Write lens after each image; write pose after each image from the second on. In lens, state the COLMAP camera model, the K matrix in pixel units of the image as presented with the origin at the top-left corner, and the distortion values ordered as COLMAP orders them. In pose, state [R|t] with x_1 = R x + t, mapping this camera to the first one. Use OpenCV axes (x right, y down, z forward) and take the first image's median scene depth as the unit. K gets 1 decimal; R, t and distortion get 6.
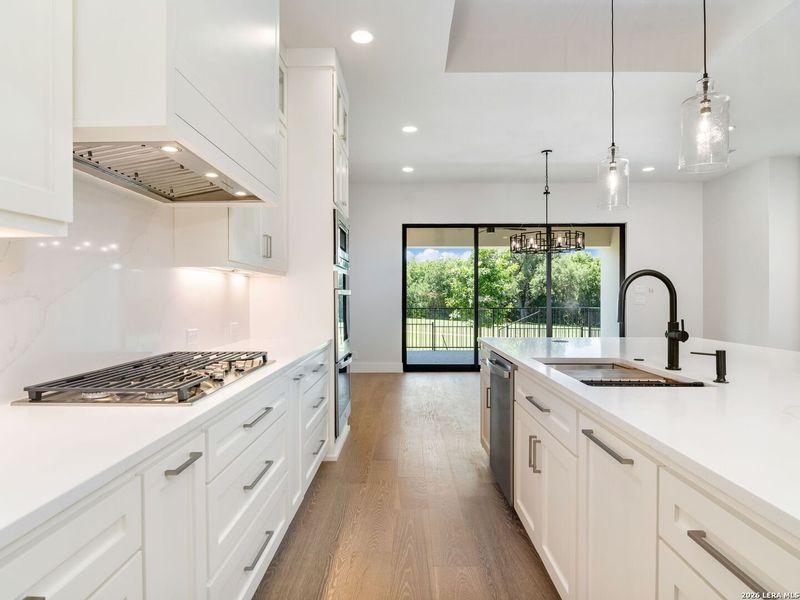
lens RADIAL K [[444.7, 0, 405.3], [0, 444.7, 297.5], [0, 0, 1]] dist [-0.009077, -0.001708]
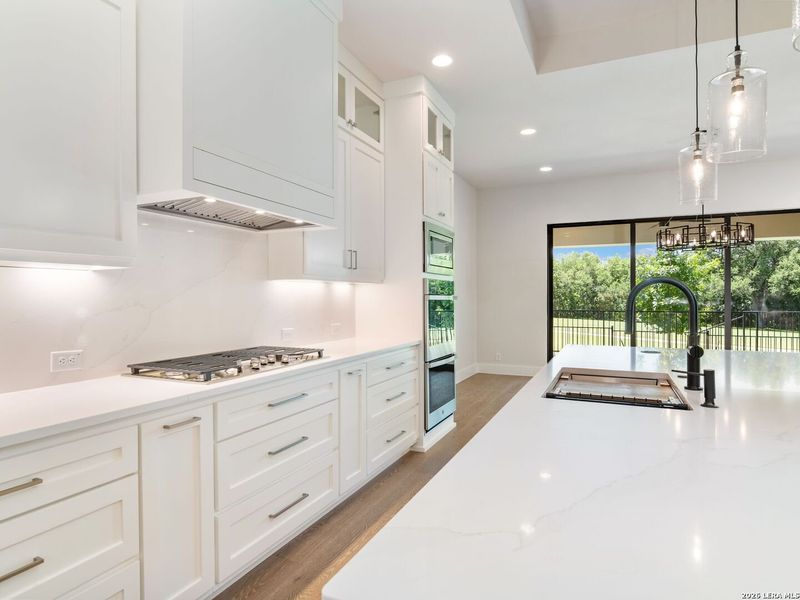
lens RADIAL K [[434.0, 0, 398.9], [0, 434.0, 297.5], [0, 0, 1]] dist [-0.008275, -0.003159]
pose [[0.922913, -0.001653, -0.385006, 0.233521], [0.000586, 0.999996, -0.002889, -0.010564], [0.385009, 0.002441, 0.922910, -0.010804]]
